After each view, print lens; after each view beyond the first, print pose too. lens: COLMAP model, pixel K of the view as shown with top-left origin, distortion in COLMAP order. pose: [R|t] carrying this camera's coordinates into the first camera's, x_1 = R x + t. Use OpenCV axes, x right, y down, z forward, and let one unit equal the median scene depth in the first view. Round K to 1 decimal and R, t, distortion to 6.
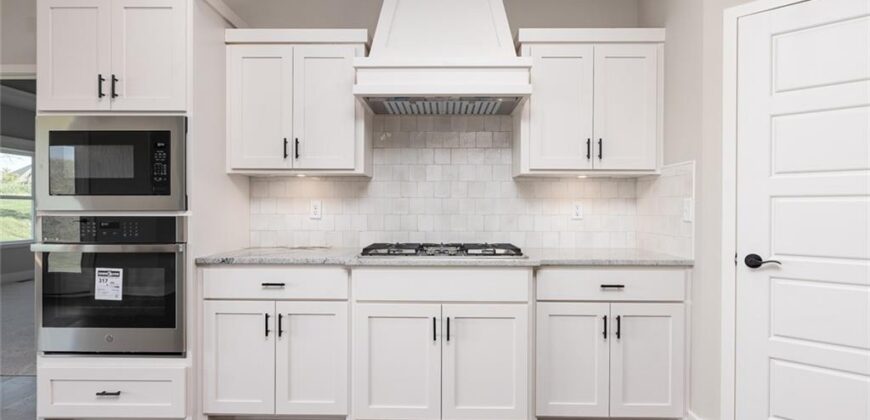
lens RADIAL K [[365.0, 0, 513.8], [0, 365.0, 208.2], [0, 0, 1]] dist [0.001613, 0.000279]
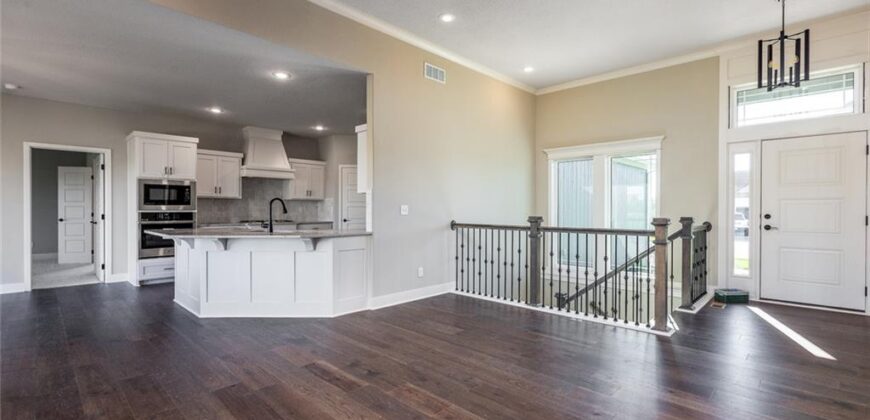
lens RADIAL K [[387.3, 0, 437.2], [0, 387.3, 210.7], [0, 0, 1]] dist [0.003866, -0.000243]
pose [[0.679734, -0.002442, 0.733455, -1.972025], [-0.002242, 0.999983, 0.005407, -0.012012], [-0.733456, -0.005320, 0.679716, -2.931672]]
